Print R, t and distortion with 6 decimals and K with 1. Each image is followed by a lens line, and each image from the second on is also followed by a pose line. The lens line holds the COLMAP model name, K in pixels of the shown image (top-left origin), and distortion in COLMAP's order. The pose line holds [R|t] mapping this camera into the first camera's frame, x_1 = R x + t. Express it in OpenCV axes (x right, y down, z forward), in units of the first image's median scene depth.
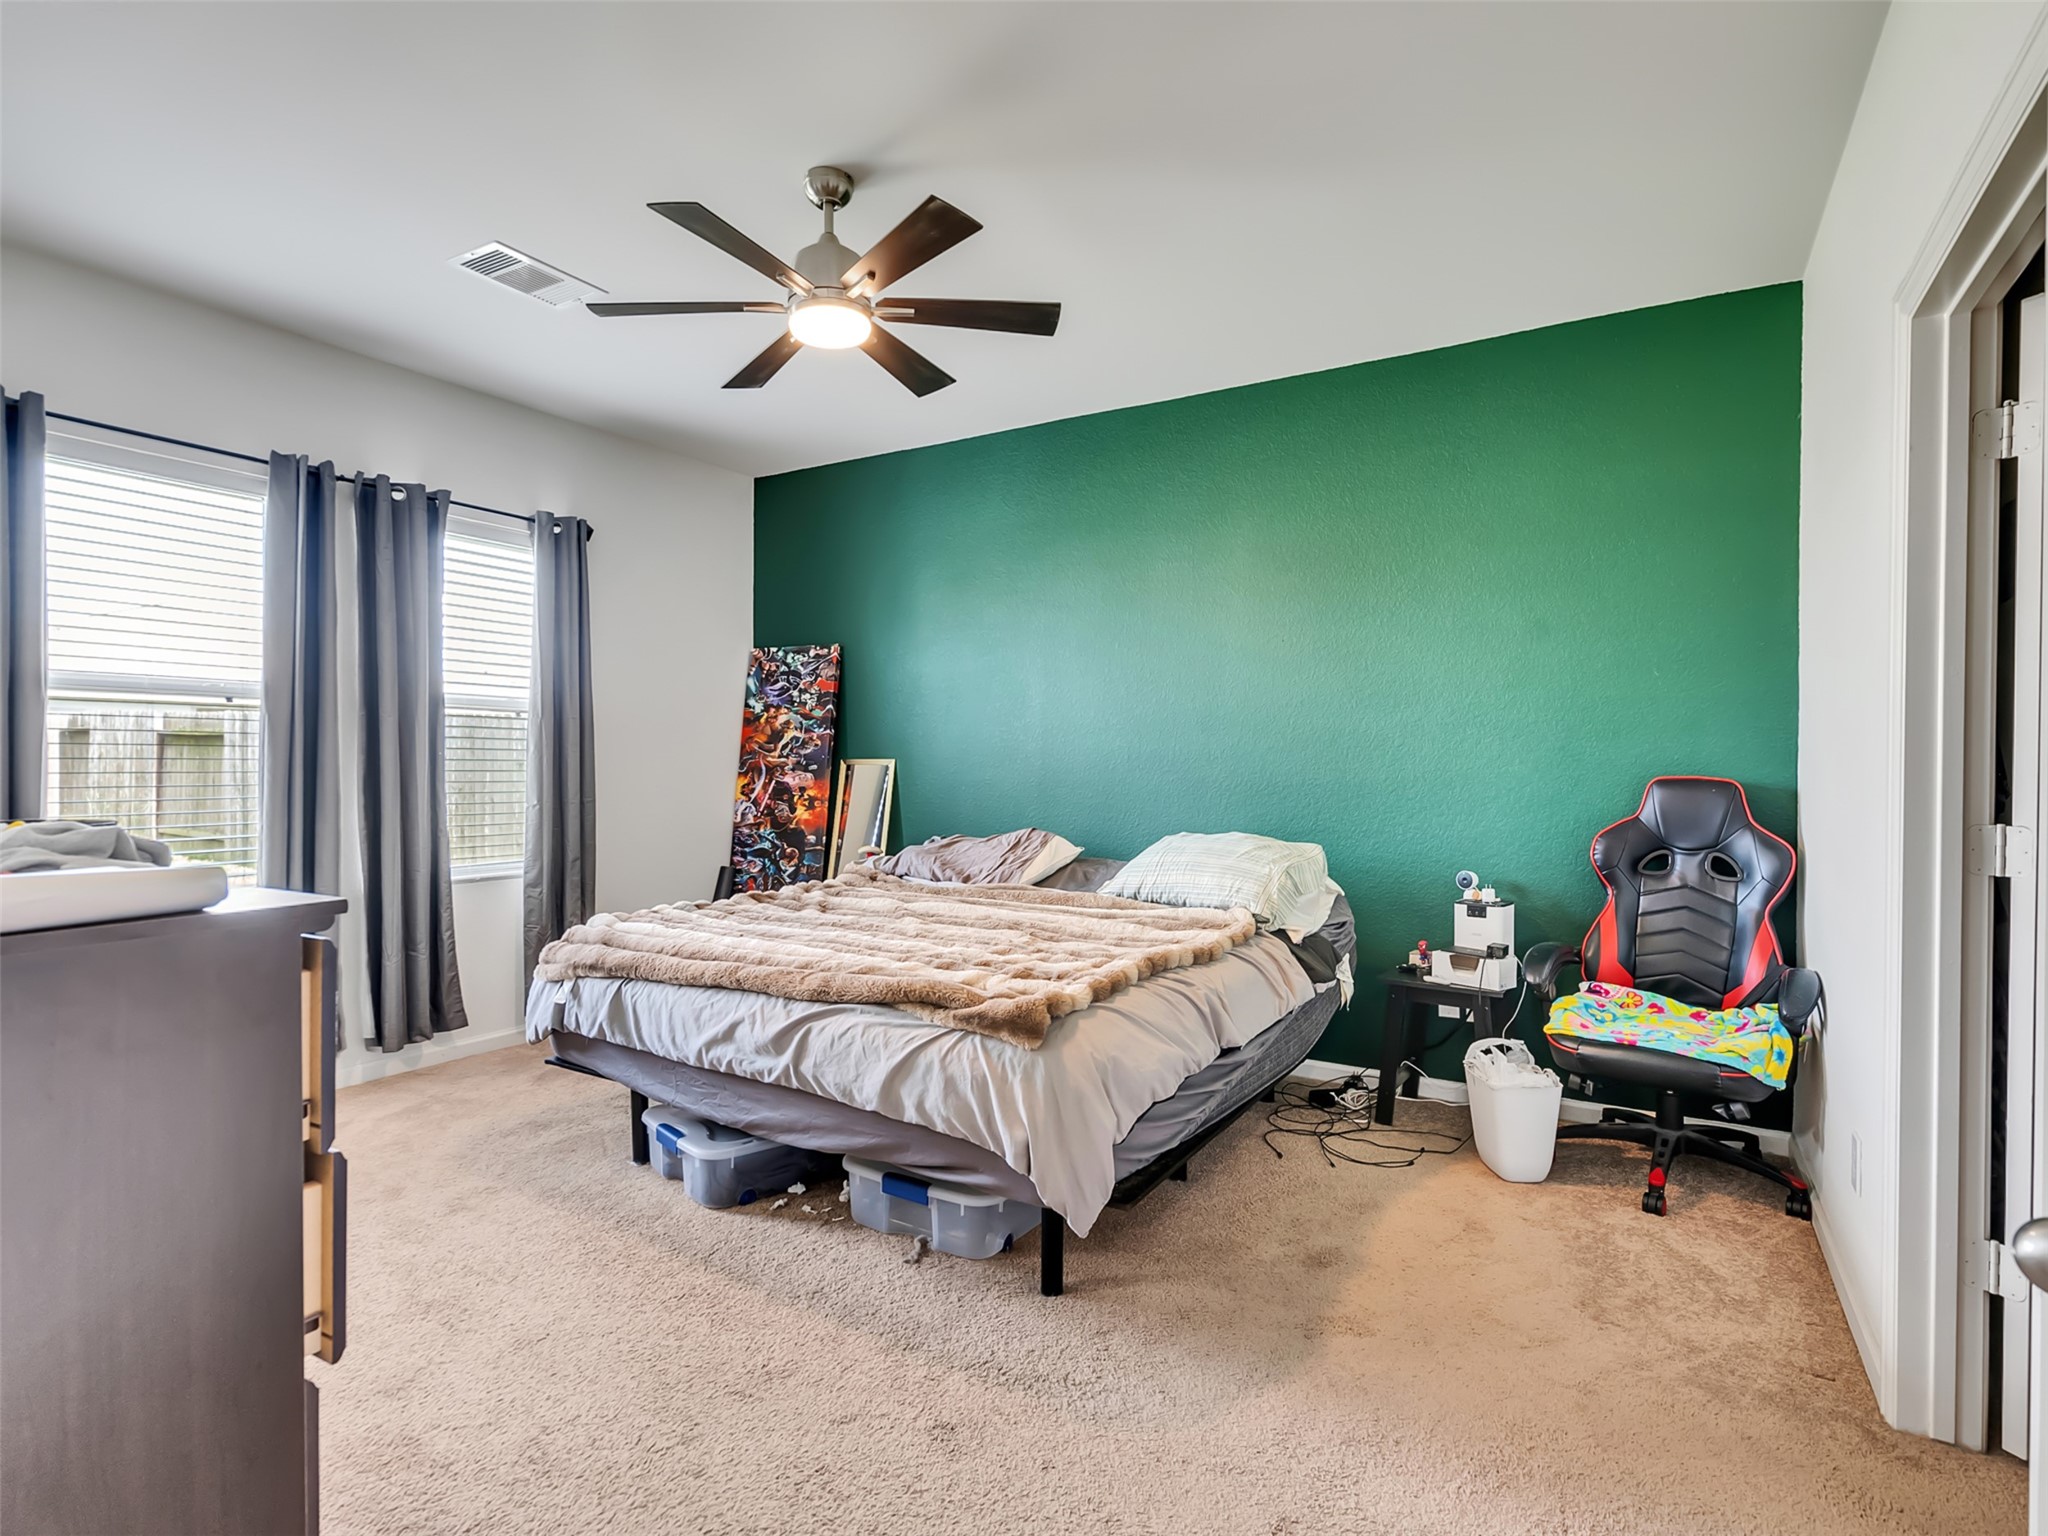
lens RADIAL K [[1073.2, 0, 1012.5], [0, 1073.2, 768.2], [0, 0, 1]] dist [-0.002393, -0.000933]
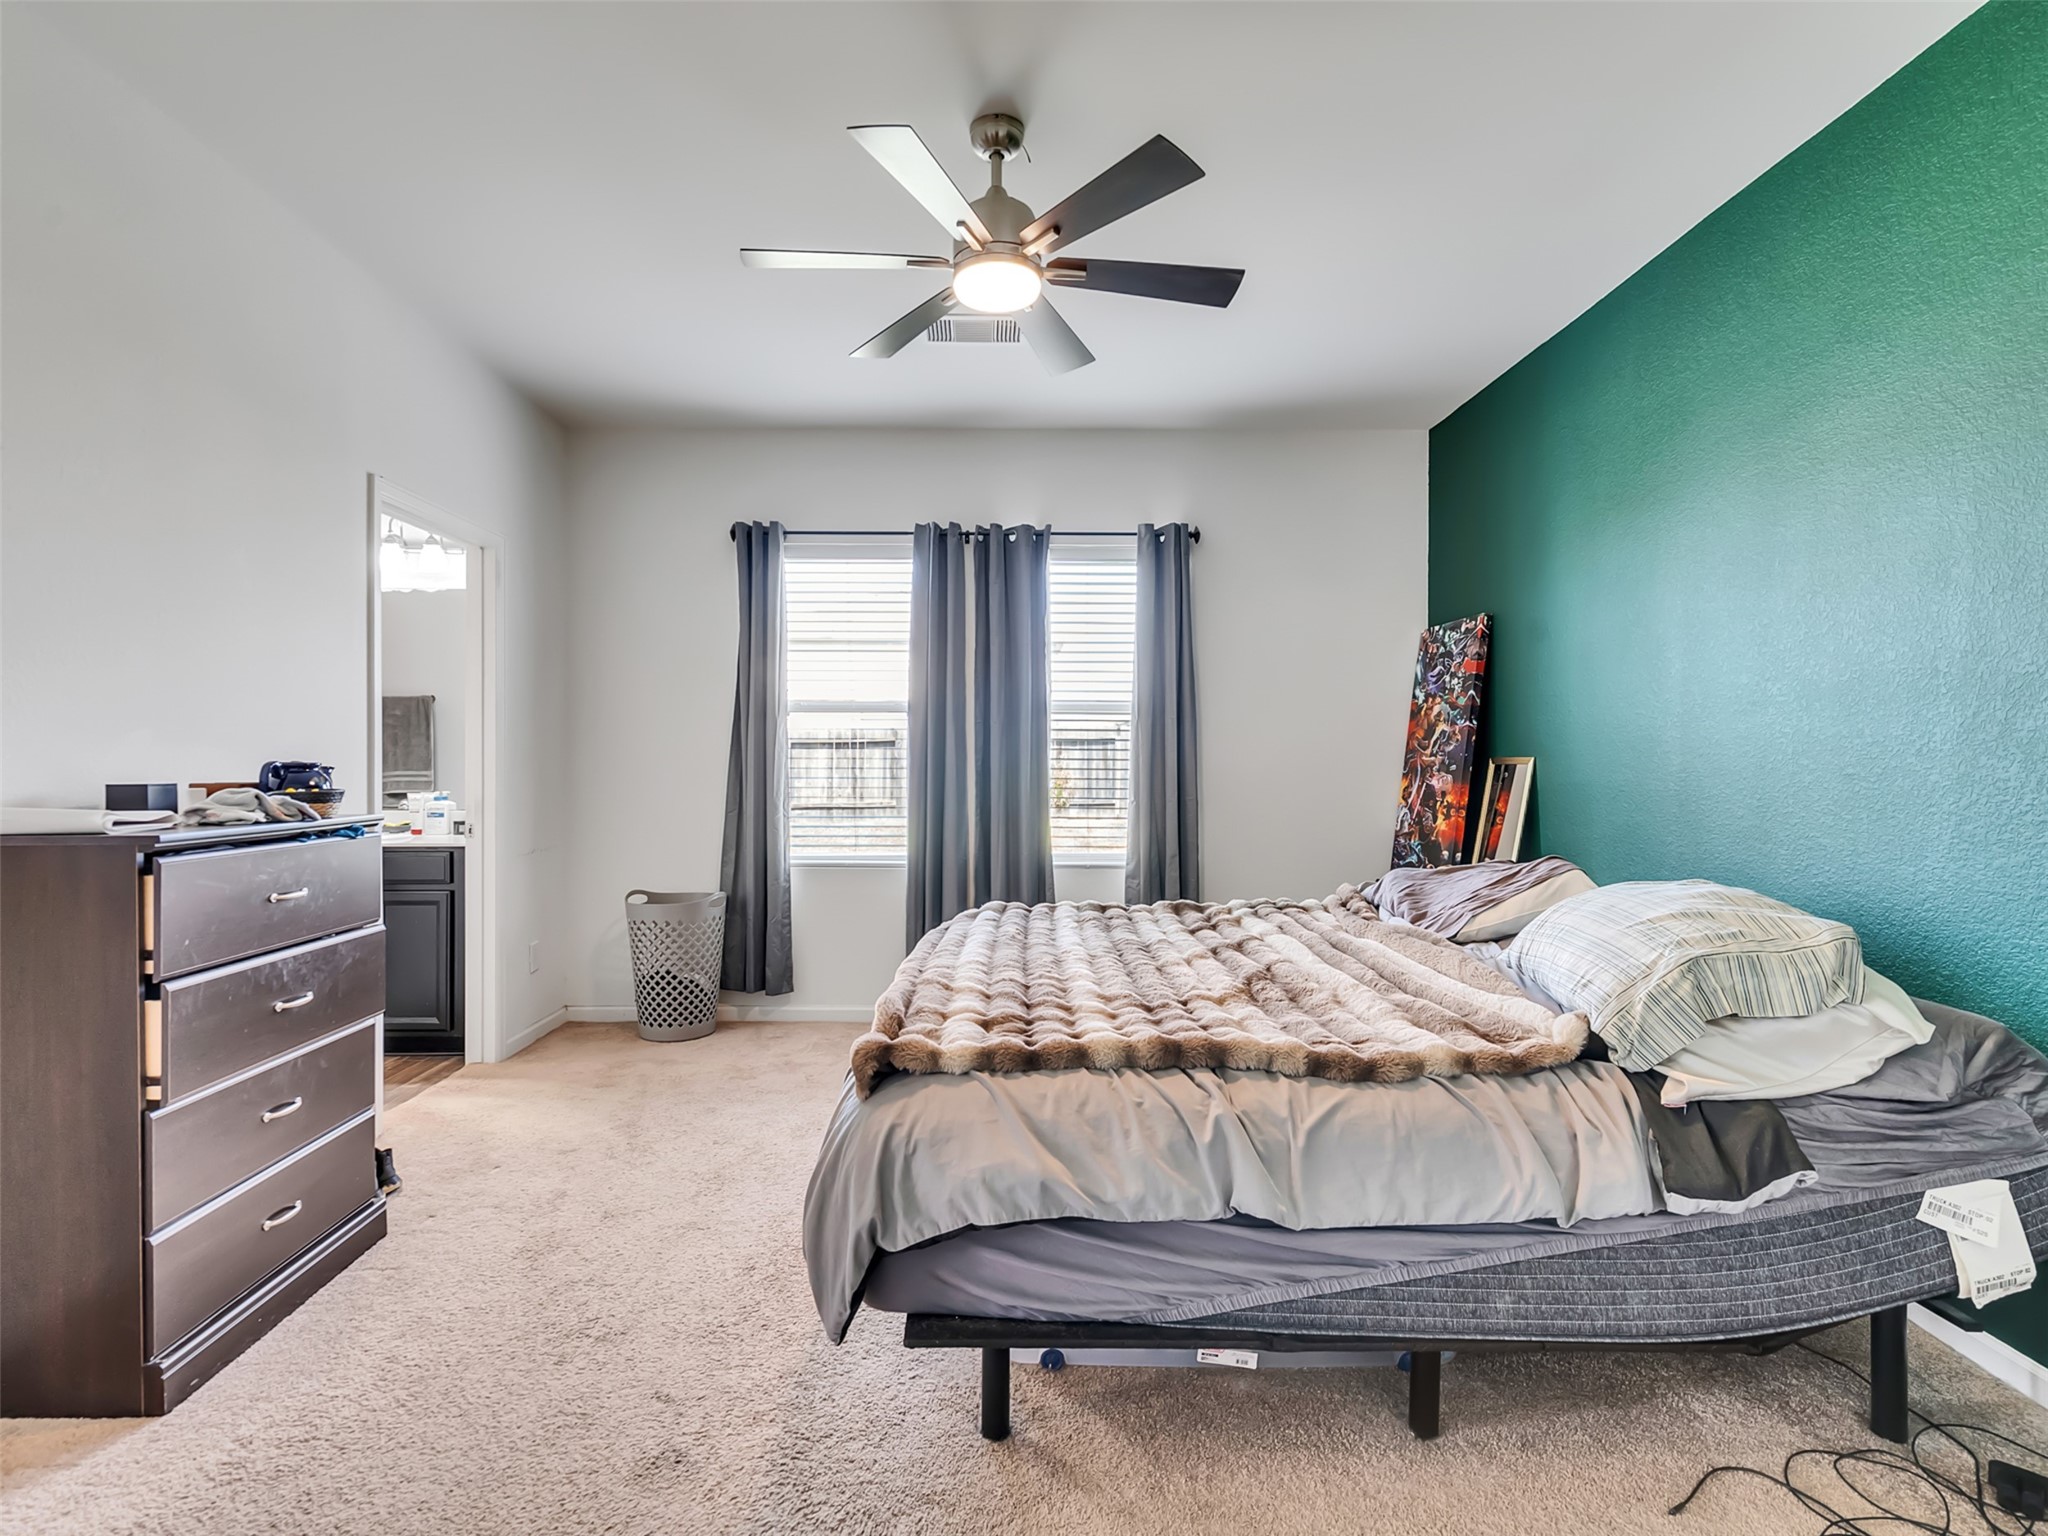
lens RADIAL K [[1073.2, 0, 1019.4], [0, 1073.2, 766.7], [0, 0, 1]] dist [-0.002393, -0.000933]
pose [[0.510352, 0.002011, -0.859963, 0.344651], [-0.007908, 0.999966, -0.002355, 0.003095], [0.859929, 0.008002, 0.510351, 0.296119]]
